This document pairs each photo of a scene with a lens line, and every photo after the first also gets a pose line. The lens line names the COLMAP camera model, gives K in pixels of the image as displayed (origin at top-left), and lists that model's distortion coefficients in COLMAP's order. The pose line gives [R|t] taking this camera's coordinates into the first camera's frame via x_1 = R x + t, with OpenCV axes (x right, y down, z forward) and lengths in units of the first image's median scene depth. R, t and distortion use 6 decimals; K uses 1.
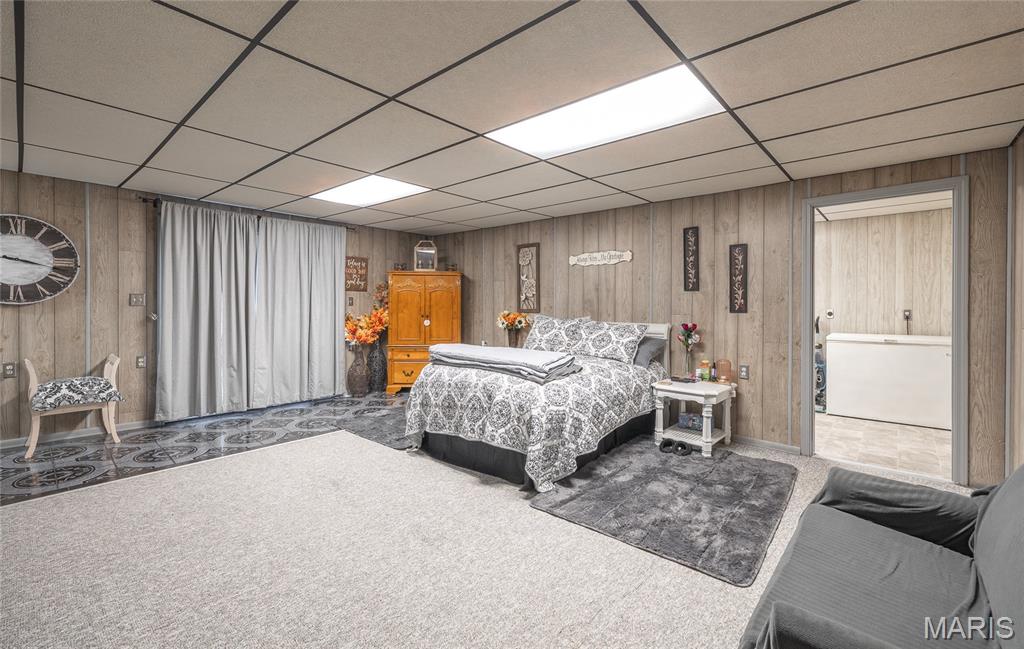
lens RADIAL K [[437.3, 0, 513.7], [0, 437.3, 306.8], [0, 0, 1]] dist [0.003241, 0.000354]
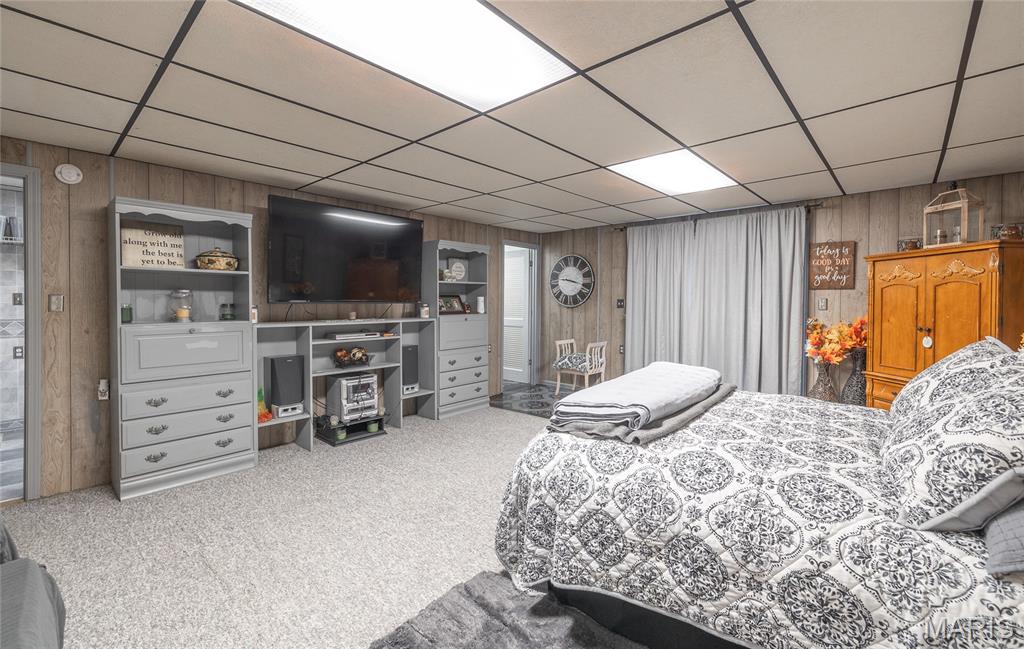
lens RADIAL K [[437.3, 0, 513.7], [0, 437.3, 306.8], [0, 0, 1]] dist [0.003241, 0.000354]
pose [[-0.010979, 0.002561, -0.999936, 0.582129], [-0.009634, 0.999950, 0.002667, -0.007276], [0.999893, 0.009663, -0.010954, 0.777686]]
